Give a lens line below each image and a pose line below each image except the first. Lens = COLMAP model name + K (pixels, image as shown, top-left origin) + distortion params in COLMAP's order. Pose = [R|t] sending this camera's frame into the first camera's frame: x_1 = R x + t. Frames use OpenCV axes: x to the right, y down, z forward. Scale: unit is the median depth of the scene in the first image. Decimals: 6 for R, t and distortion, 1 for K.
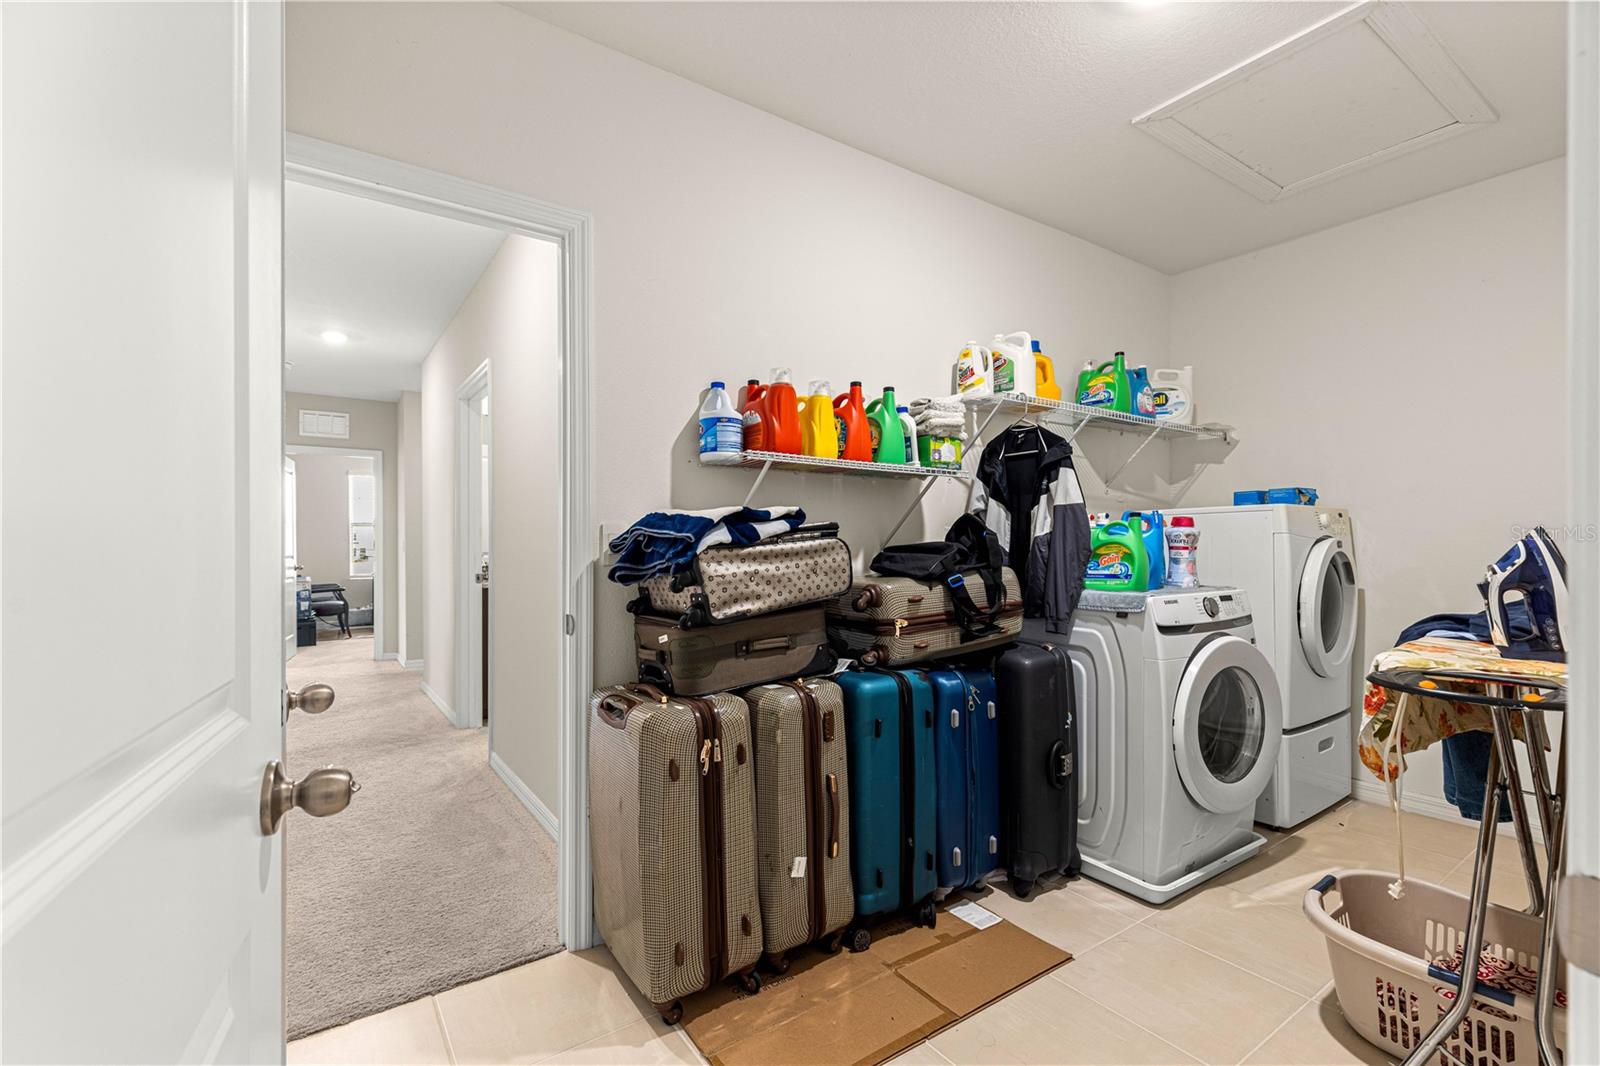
lens RADIAL K [[722.0, 0, 798.1], [0, 722.0, 539.5], [0, 0, 1]] dist [0.008465, -0.001237]
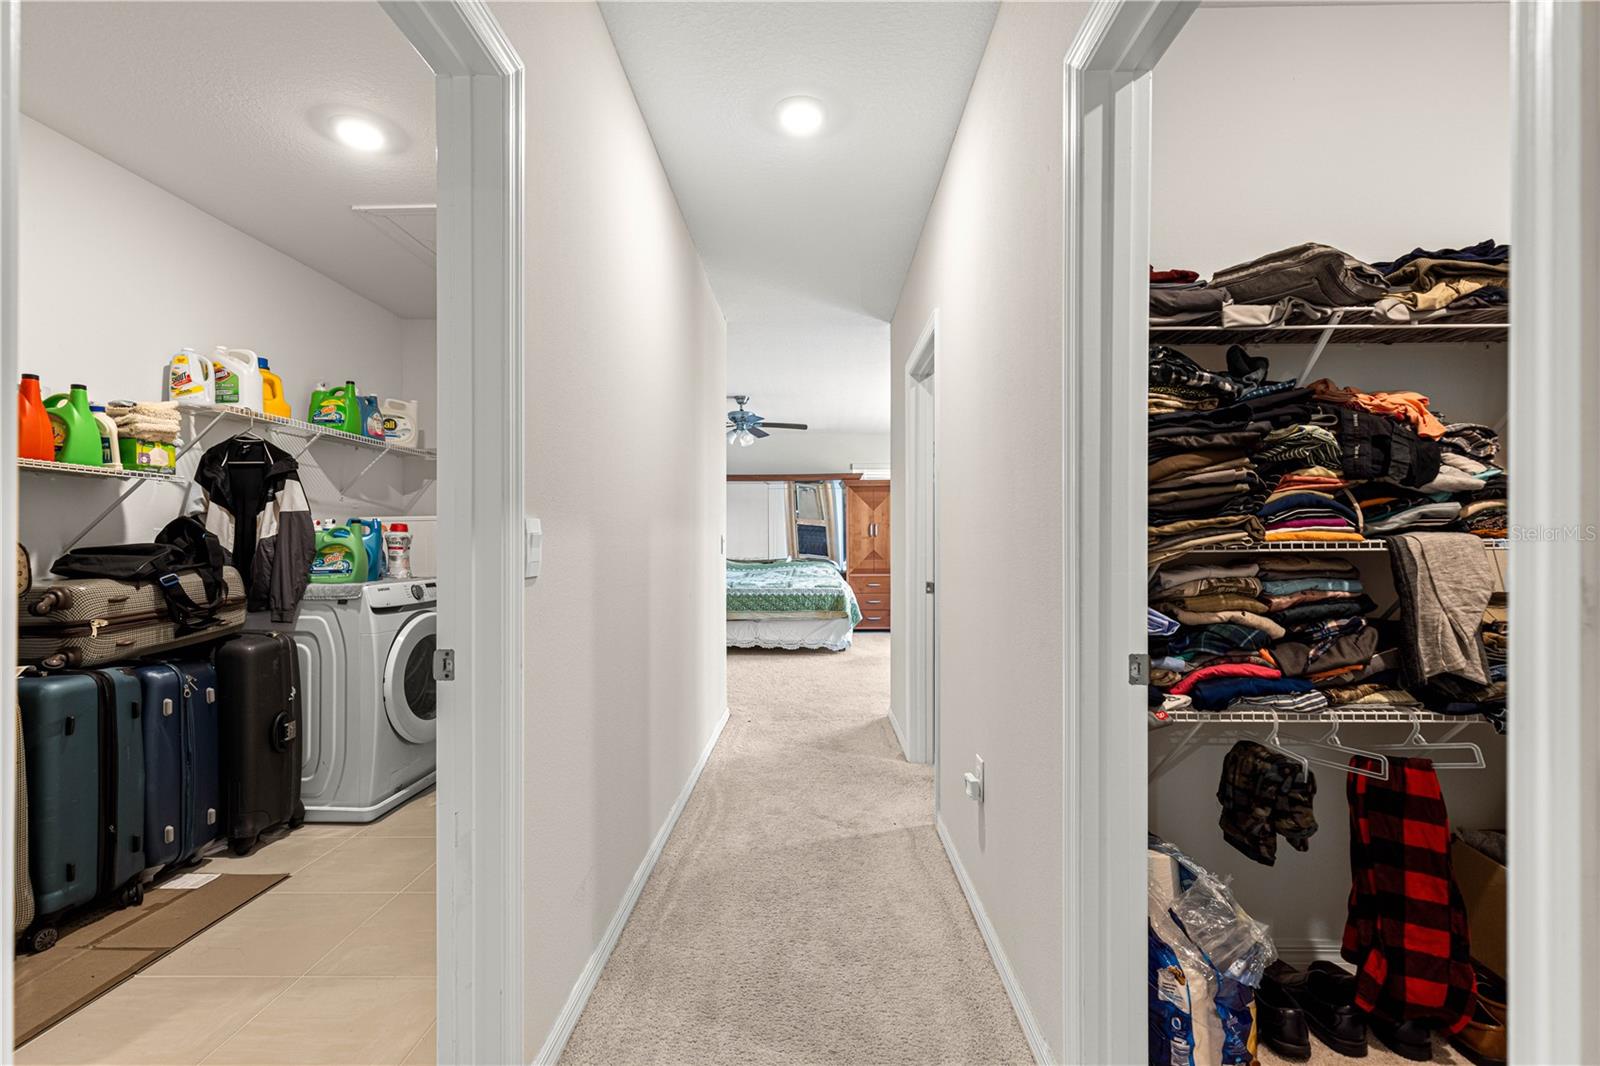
lens RADIAL K [[722.0, 0, 803.1], [0, 722.0, 542.0], [0, 0, 1]] dist [0.008465, -0.001237]
pose [[0.590881, 0.000931, 0.806758, -0.089563], [-0.003444, 0.999993, 0.001368, -0.003389], [-0.806751, -0.003587, 0.590881, -0.372839]]
